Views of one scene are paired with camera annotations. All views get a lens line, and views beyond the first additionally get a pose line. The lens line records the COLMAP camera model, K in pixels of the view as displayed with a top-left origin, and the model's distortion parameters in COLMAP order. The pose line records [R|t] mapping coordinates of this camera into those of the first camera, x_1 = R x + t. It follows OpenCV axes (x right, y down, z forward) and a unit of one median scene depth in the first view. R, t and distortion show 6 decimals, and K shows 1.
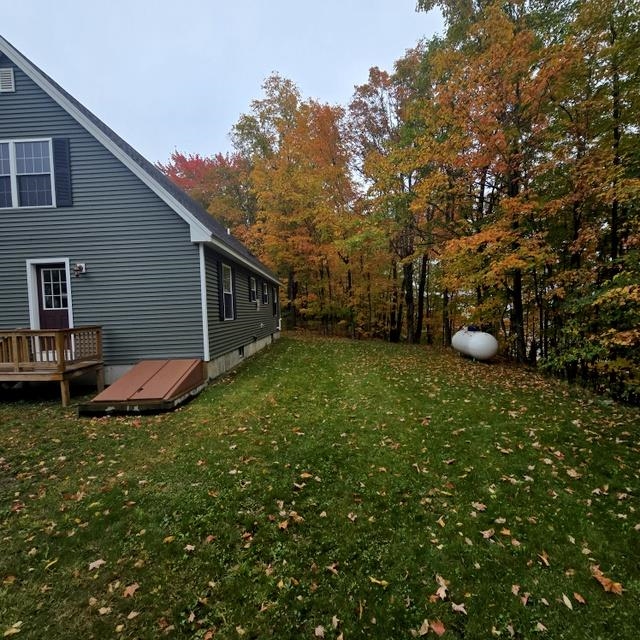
lens RADIAL K [[346.9, 0, 319.8], [0, 346.9, 320.1], [0, 0, 1]] dist [-0.002105, -0.003034]
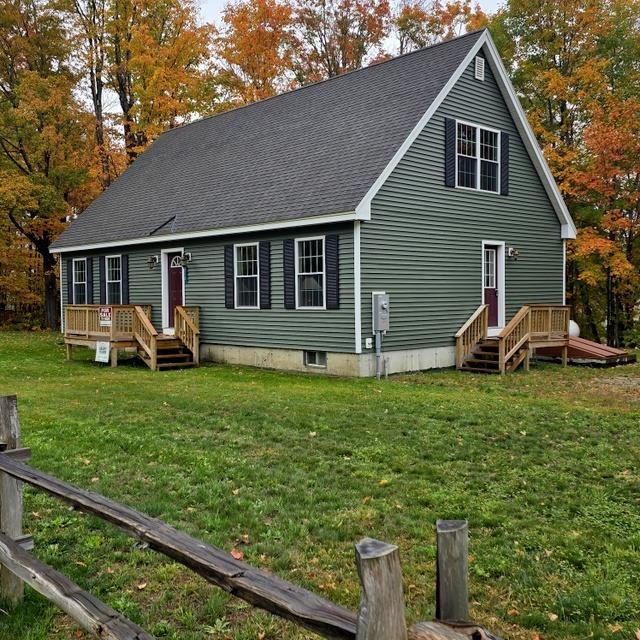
lens RADIAL K [[735.0, 0, 317.8], [0, 735.0, 318.2], [0, 0, 1]] dist [0.010047, 0.000000]
pose [[0.713510, 0.008731, 0.700591, -2.788393], [-0.001022, 0.999934, -0.011421, 0.090200], [-0.700645, 0.007433, 0.713472, -0.248416]]
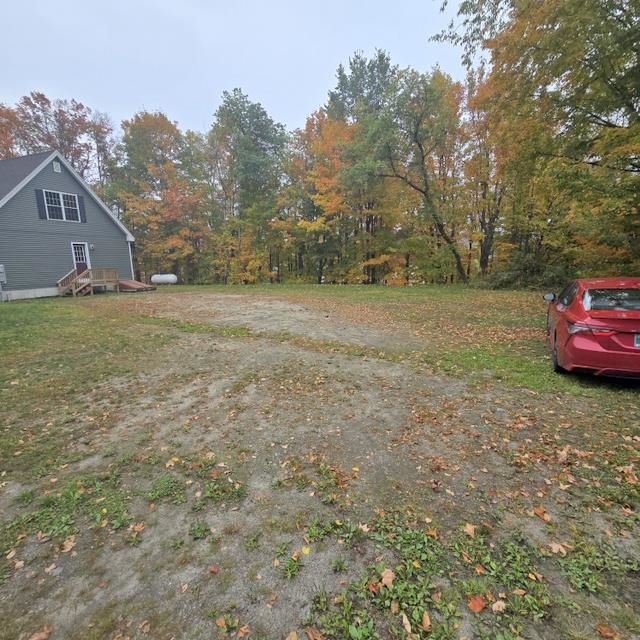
lens RADIAL K [[346.9, 0, 322.1], [0, 346.9, 323.4], [0, 0, 1]] dist [-0.002105, -0.003034]
pose [[0.310888, -0.142523, 0.939700, -2.753948], [0.034594, 0.989735, 0.138667, 0.128415], [-0.949817, -0.010602, 0.312627, -1.552117]]
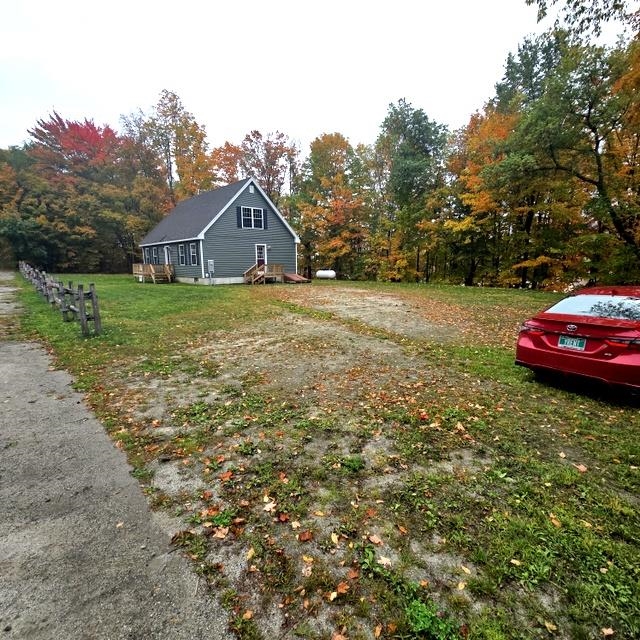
lens RADIAL K [[346.9, 0, 321.5], [0, 346.9, 322.1], [0, 0, 1]] dist [-0.002105, -0.003034]
pose [[0.725230, -0.087120, 0.682972, -2.791779], [-0.004289, 0.991371, 0.131014, 0.138837], [-0.688493, -0.097945, 0.718599, -1.990024]]
